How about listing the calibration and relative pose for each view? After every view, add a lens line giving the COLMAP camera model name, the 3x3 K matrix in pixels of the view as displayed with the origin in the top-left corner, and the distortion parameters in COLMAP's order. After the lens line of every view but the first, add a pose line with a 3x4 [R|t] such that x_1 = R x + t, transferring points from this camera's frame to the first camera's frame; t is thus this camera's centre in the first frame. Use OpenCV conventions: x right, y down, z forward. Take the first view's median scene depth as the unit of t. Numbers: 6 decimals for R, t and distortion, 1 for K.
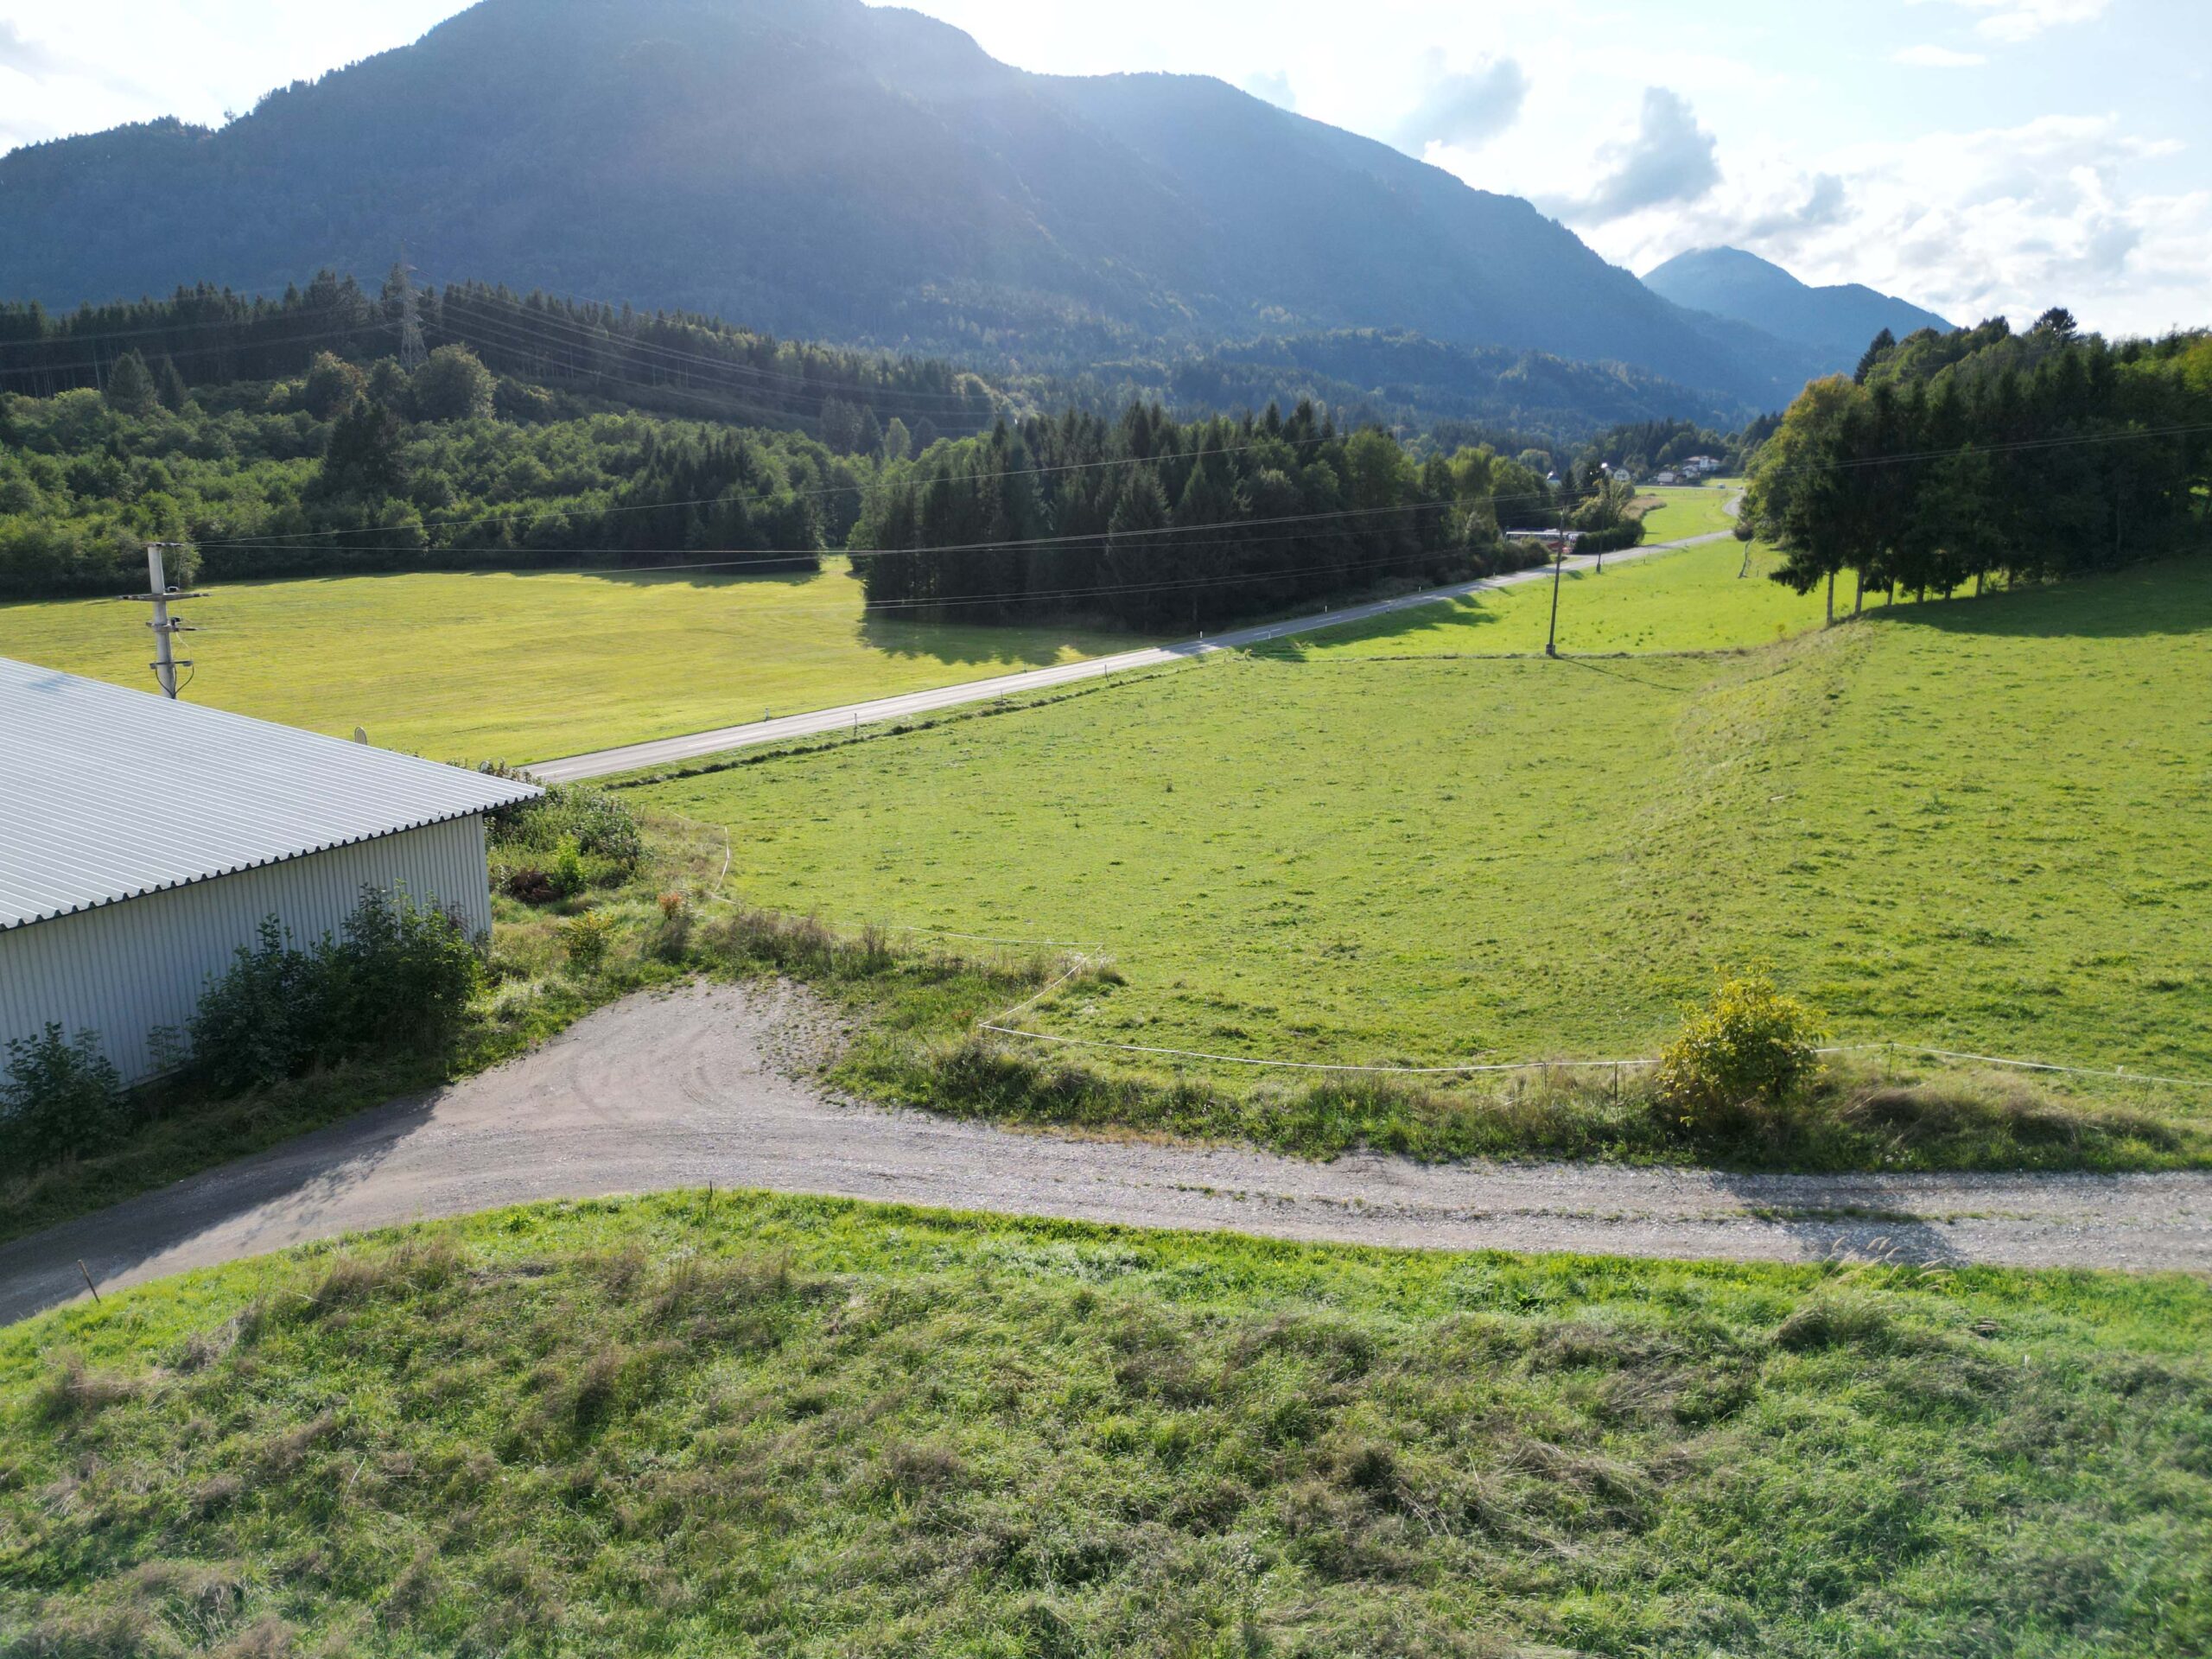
lens RADIAL K [[1541.5, 0, 1122.1], [0, 1541.5, 820.0], [0, 0, 1]] dist [0.082900, -0.093021]
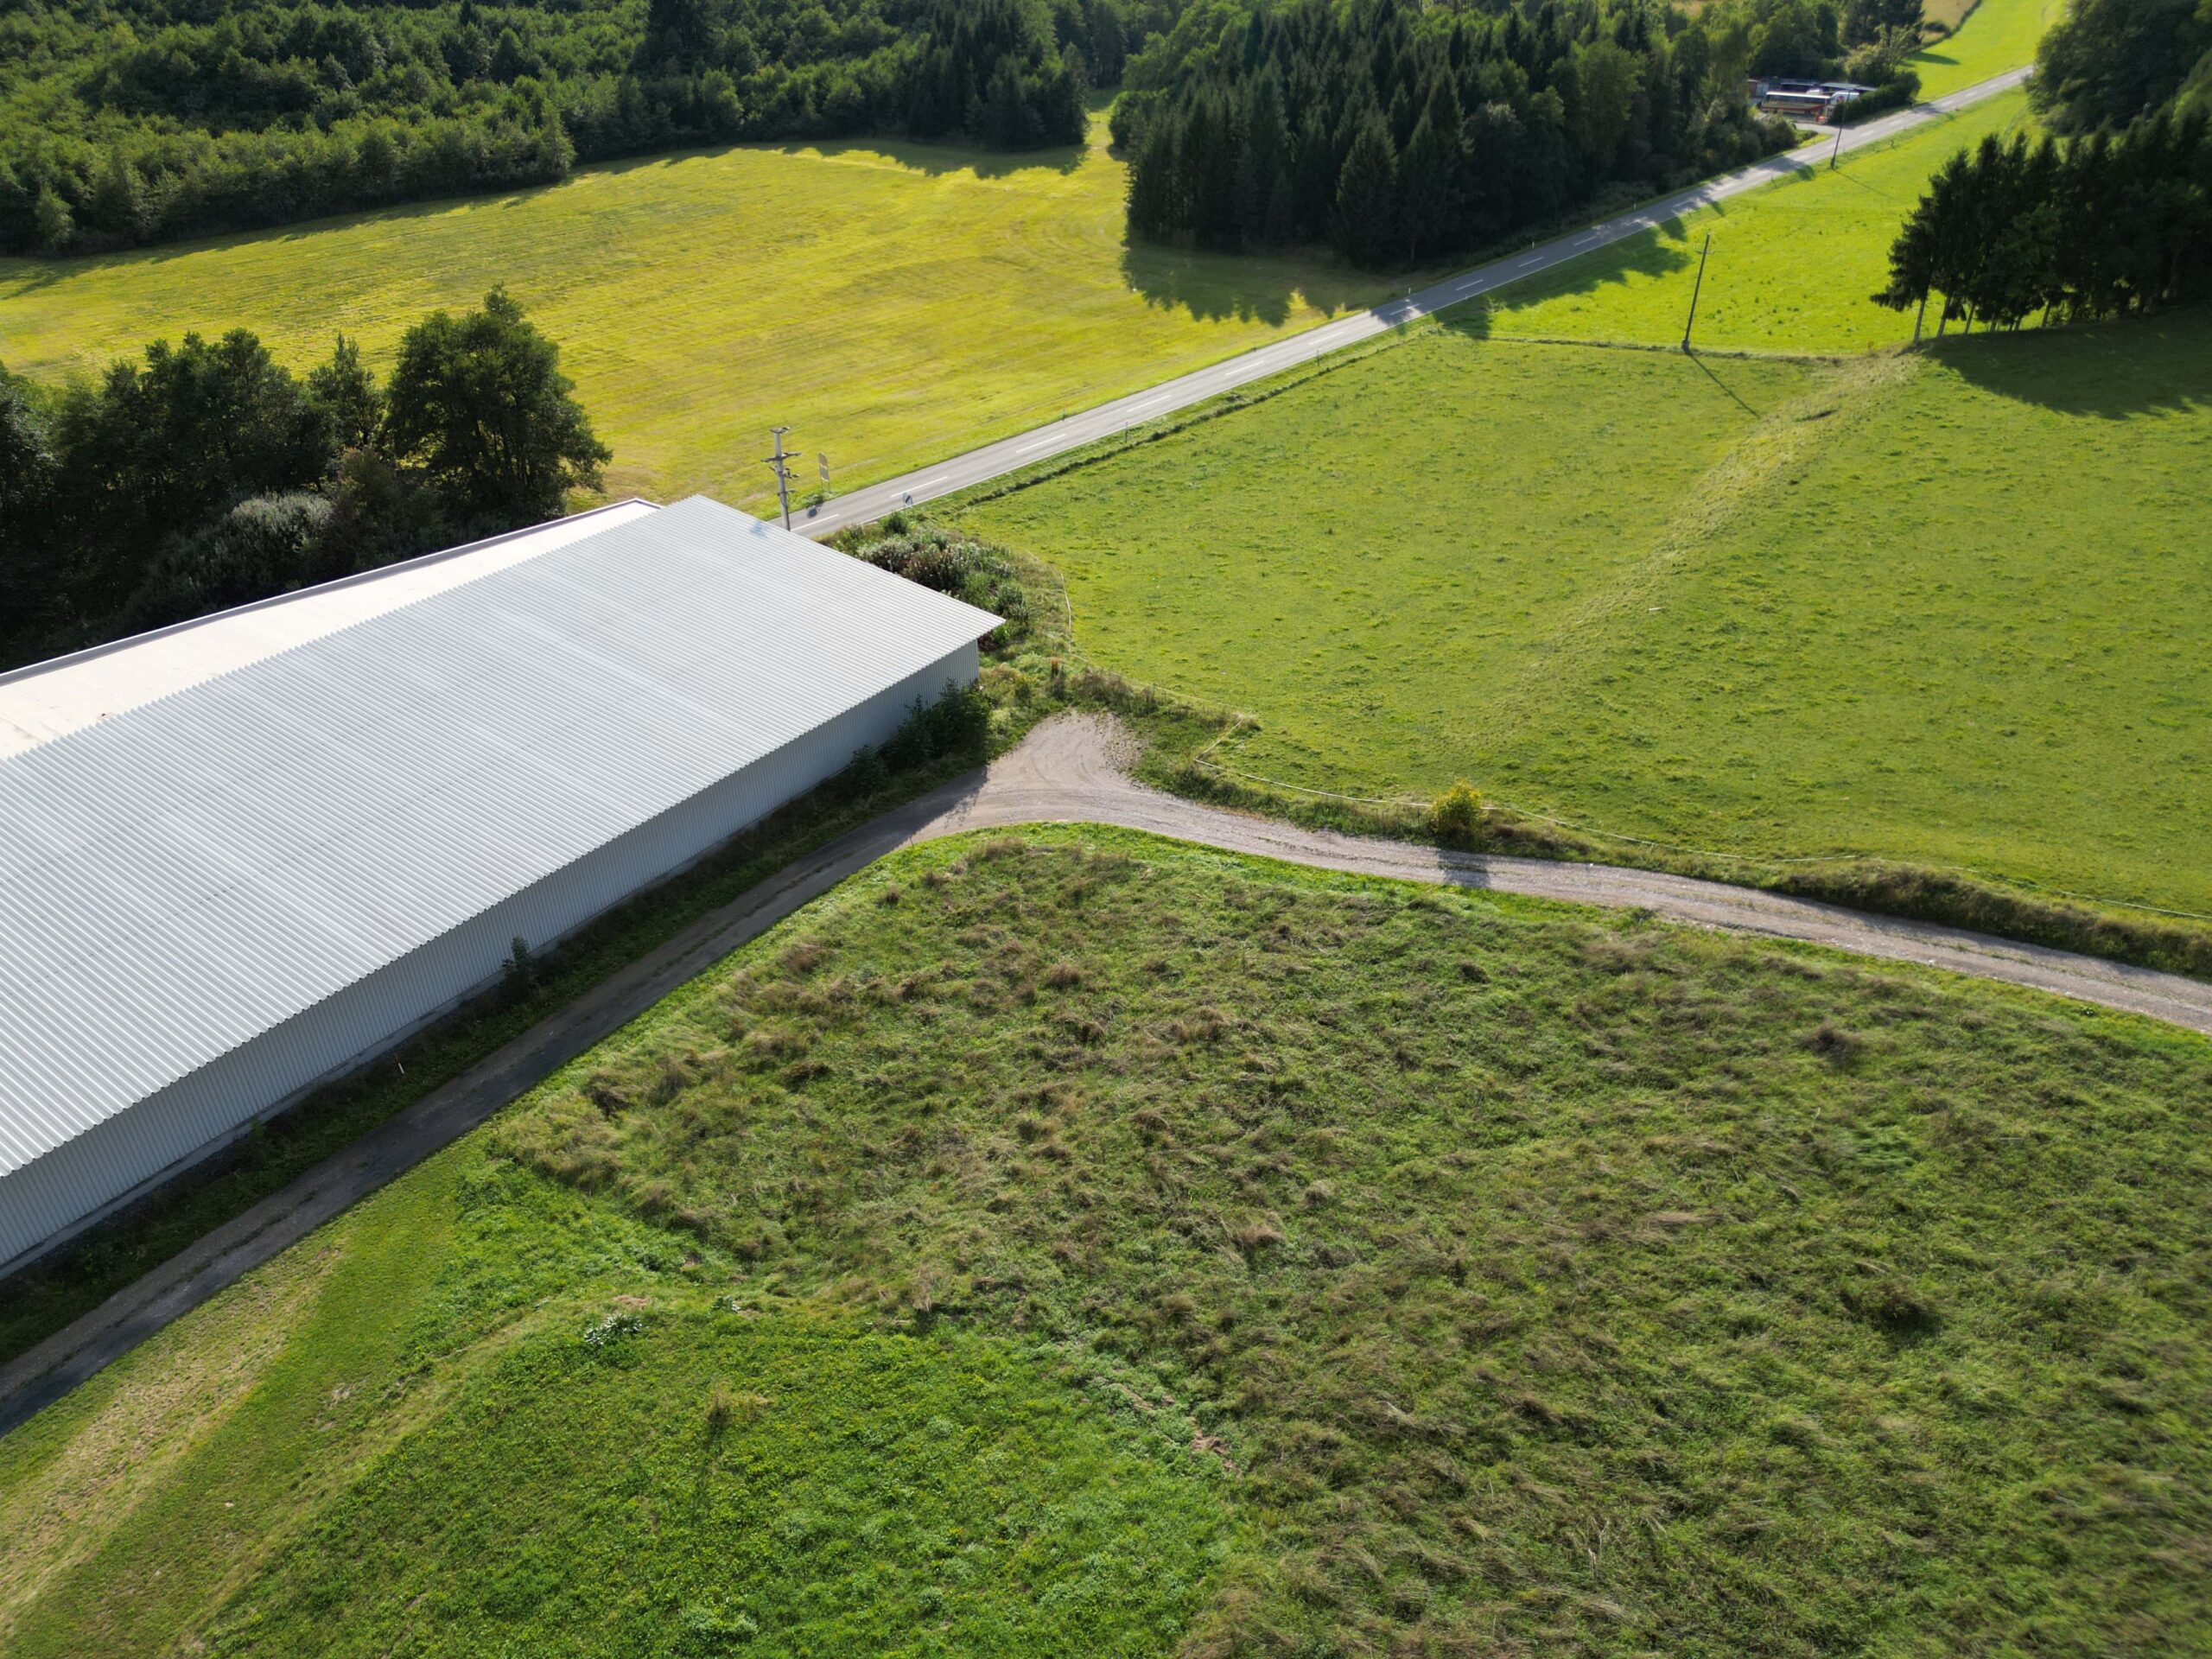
lens RADIAL K [[1541.5, 0, 1122.1], [0, 1541.5, 820.0], [0, 0, 1]] dist [0.082900, -0.093021]
pose [[0.987501, 0.074641, -0.138818, 0.120455], [-0.025895, 0.945620, 0.324242, -0.476273], [0.155471, -0.316595, 0.935733, -1.137247]]
